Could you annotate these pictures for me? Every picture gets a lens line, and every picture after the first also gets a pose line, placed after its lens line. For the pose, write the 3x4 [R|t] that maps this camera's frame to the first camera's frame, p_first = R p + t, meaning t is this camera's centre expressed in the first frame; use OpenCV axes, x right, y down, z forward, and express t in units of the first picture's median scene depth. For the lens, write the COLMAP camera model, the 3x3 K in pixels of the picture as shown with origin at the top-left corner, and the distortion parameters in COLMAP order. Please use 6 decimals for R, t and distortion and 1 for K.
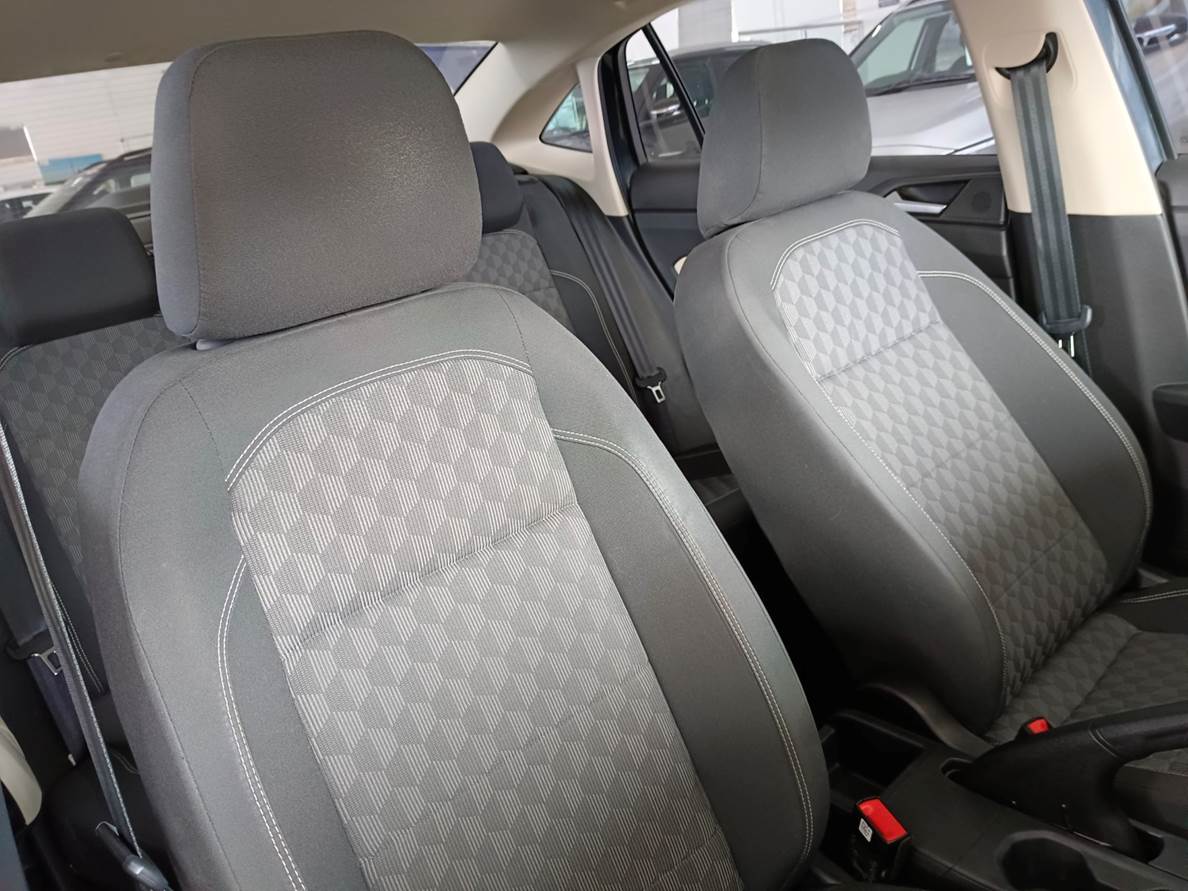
lens RADIAL K [[935.4, 0, 594.0], [0, 935.4, 445.5], [0, 0, 1]] dist [-0.010522, -0.007035]
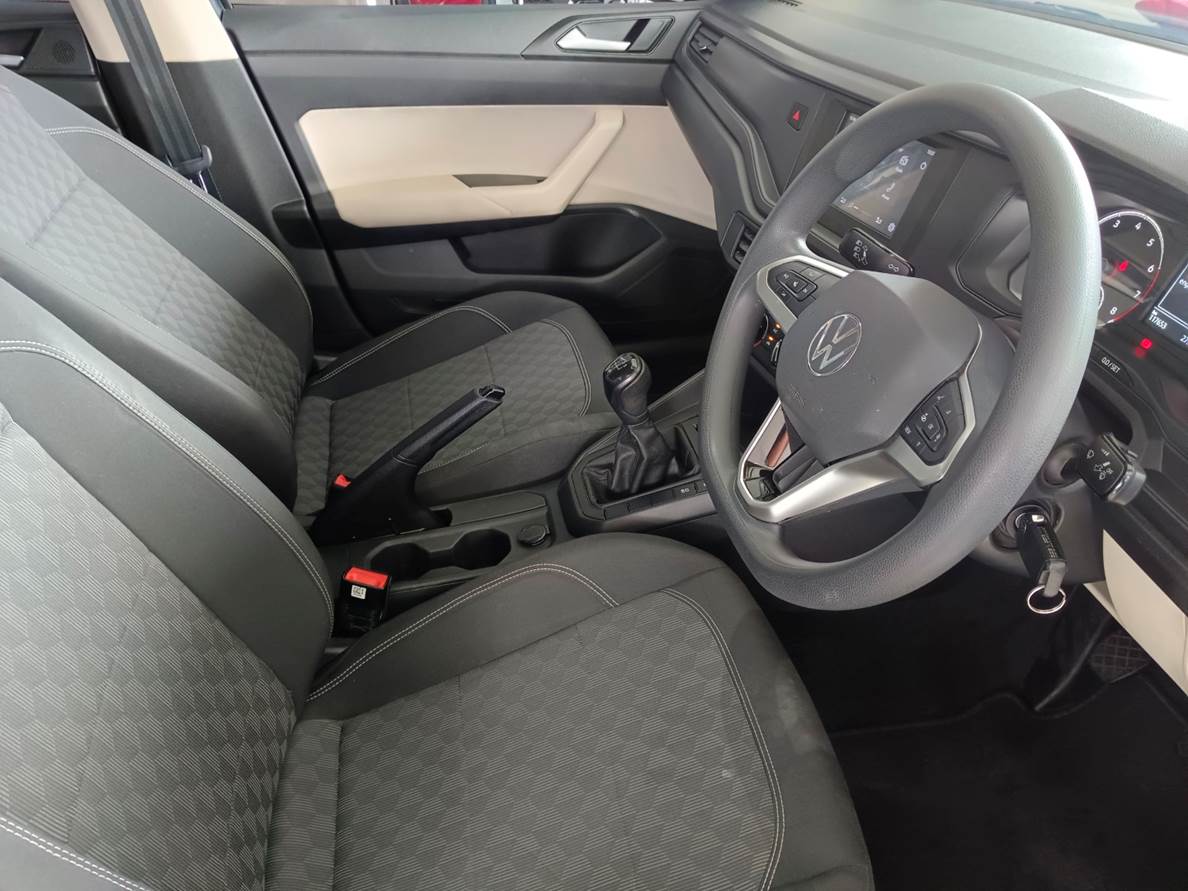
lens RADIAL K [[935.4, 0, 594.0], [0, 935.4, 445.5], [0, 0, 1]] dist [-0.010522, -0.007035]
pose [[0.542549, -0.354947, 0.761349, -0.209791], [0.222530, 0.934693, 0.277182, -0.019024], [-0.810013, 0.019038, 0.586103, -0.038111]]
